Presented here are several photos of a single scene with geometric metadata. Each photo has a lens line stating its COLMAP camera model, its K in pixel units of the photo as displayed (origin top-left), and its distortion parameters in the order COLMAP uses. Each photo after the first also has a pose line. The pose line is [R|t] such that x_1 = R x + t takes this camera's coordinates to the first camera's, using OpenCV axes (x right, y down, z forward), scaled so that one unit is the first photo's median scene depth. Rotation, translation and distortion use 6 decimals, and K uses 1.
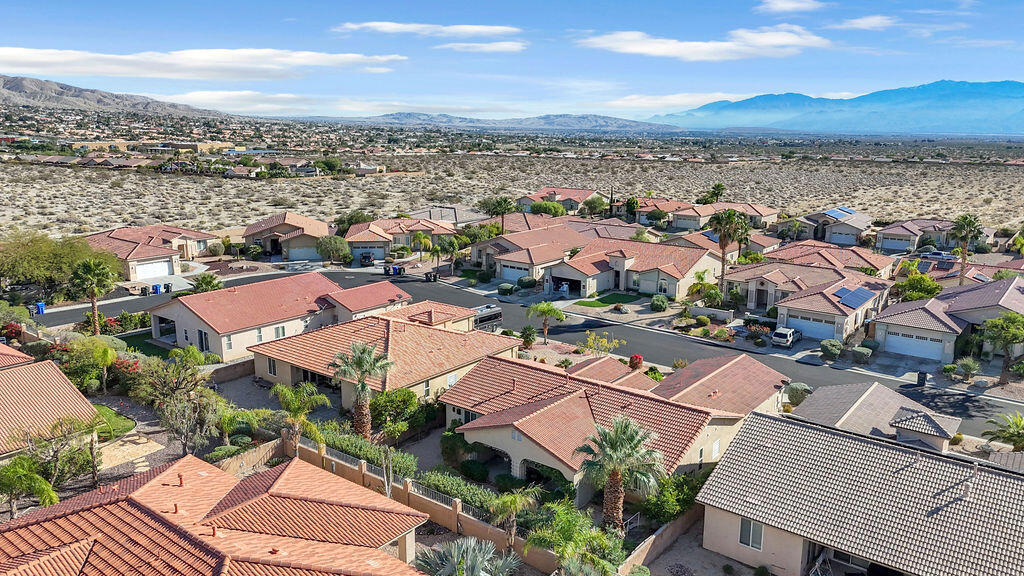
lens RADIAL K [[763.6, 0, 514.7], [0, 763.6, 289.2], [0, 0, 1]] dist [0.069529, -0.071331]
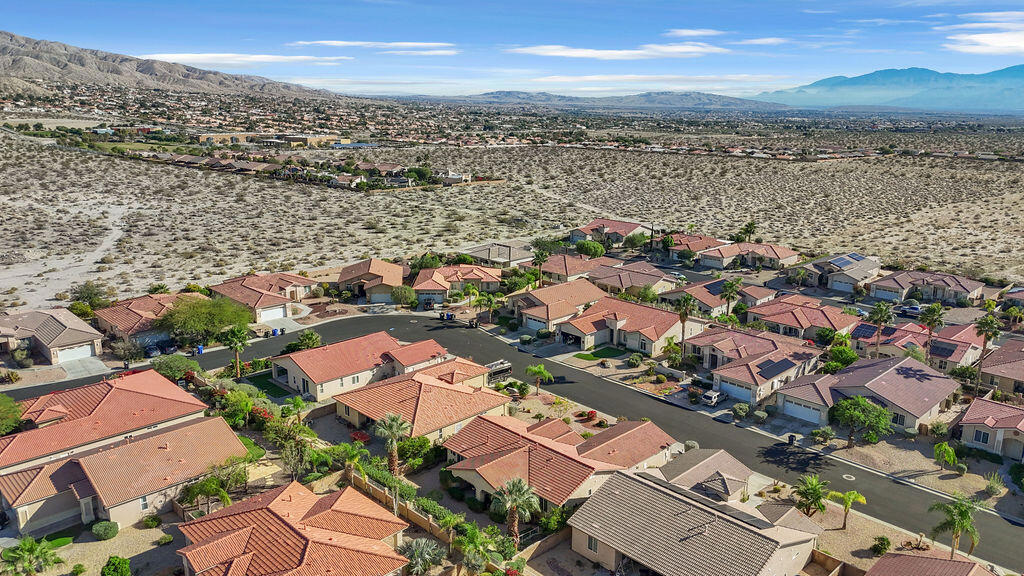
lens RADIAL K [[763.6, 0, 514.7], [0, 763.6, 289.2], [0, 0, 1]] dist [0.069529, -0.071331]
pose [[0.991891, 0.033370, -0.122634, 0.128232], [-0.029715, 0.999061, 0.031515, -0.128861], [0.123571, -0.027615, 0.991951, -0.309225]]
